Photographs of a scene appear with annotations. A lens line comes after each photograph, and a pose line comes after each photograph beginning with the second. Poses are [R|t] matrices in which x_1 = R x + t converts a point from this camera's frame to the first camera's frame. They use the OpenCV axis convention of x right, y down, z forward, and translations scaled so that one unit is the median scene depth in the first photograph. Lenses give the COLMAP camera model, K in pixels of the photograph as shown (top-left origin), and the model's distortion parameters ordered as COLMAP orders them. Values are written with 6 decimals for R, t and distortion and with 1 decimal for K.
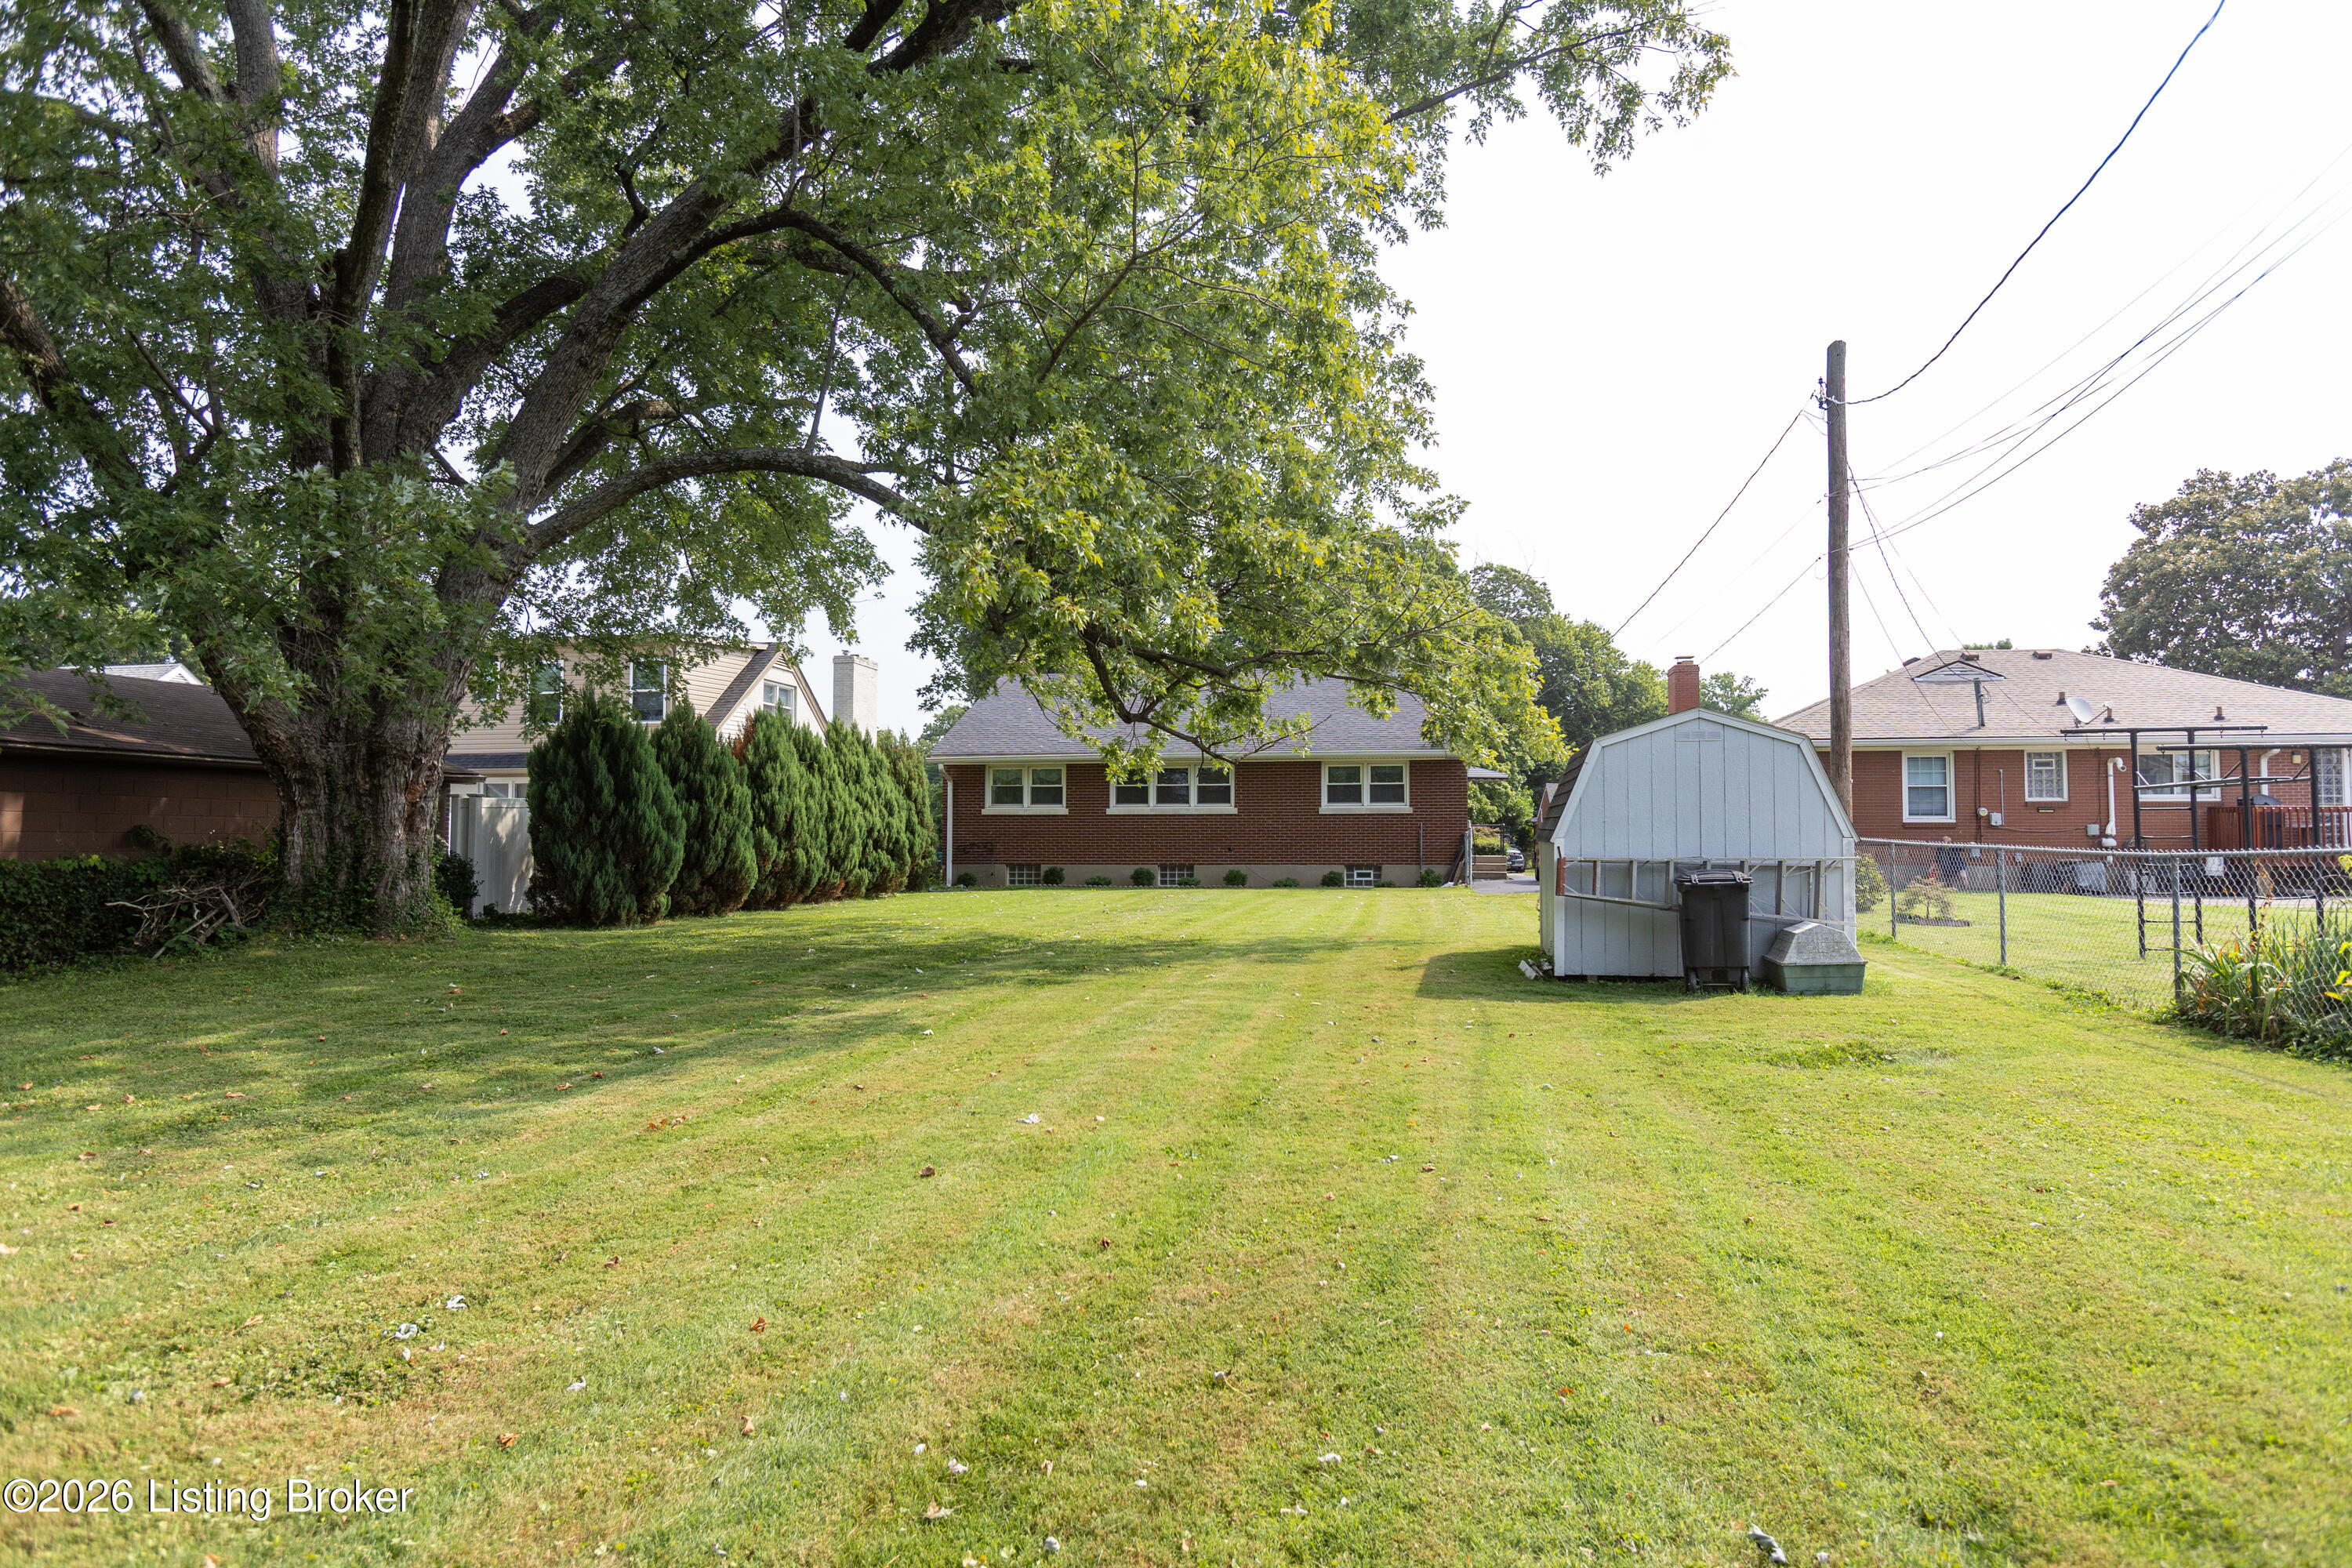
lens RADIAL K [[1547.5, 0, 1172.3], [0, 1547.5, 785.6], [0, 0, 1]] dist [0.000208, 0.001013]
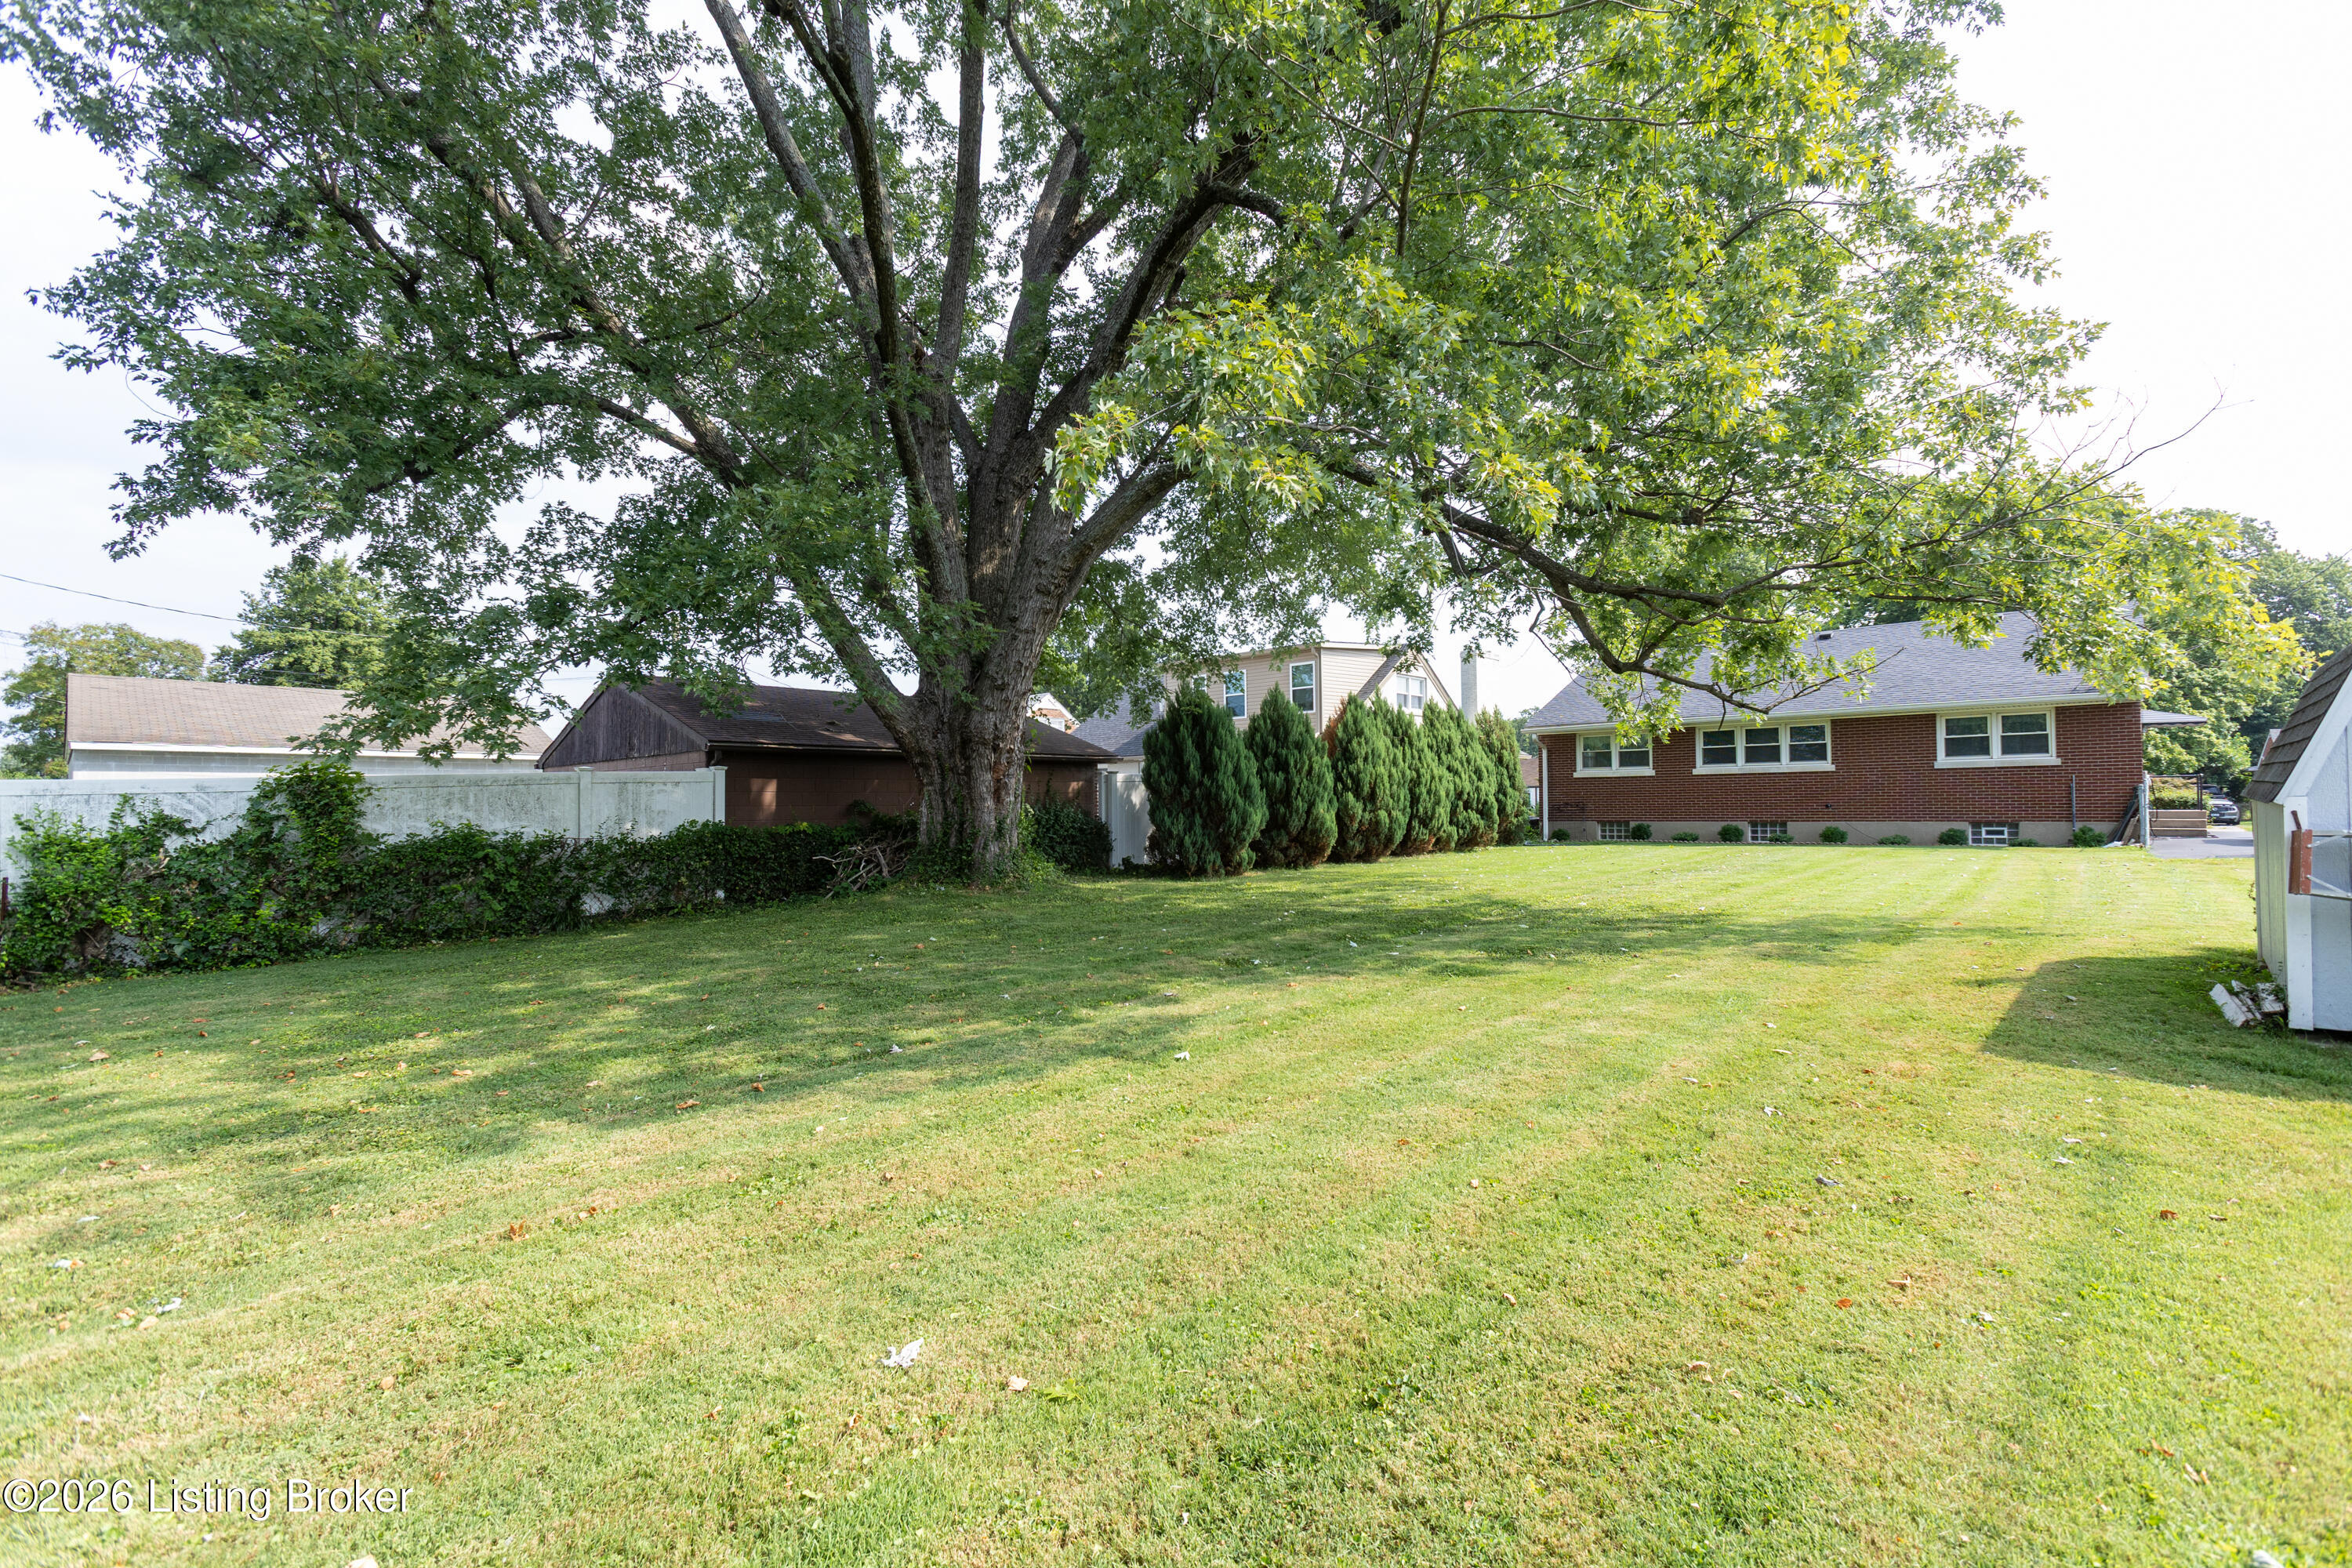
lens RADIAL K [[1062.6, 0, 1188.3], [0, 1062.6, 782.3], [0, 0, 1]] dist [0.008571, 0.002300]
pose [[0.851068, -0.021335, -0.524621, 0.055448], [0.031817, 0.999434, 0.010971, 0.005605], [0.524090, -0.026029, 0.851265, 0.225121]]
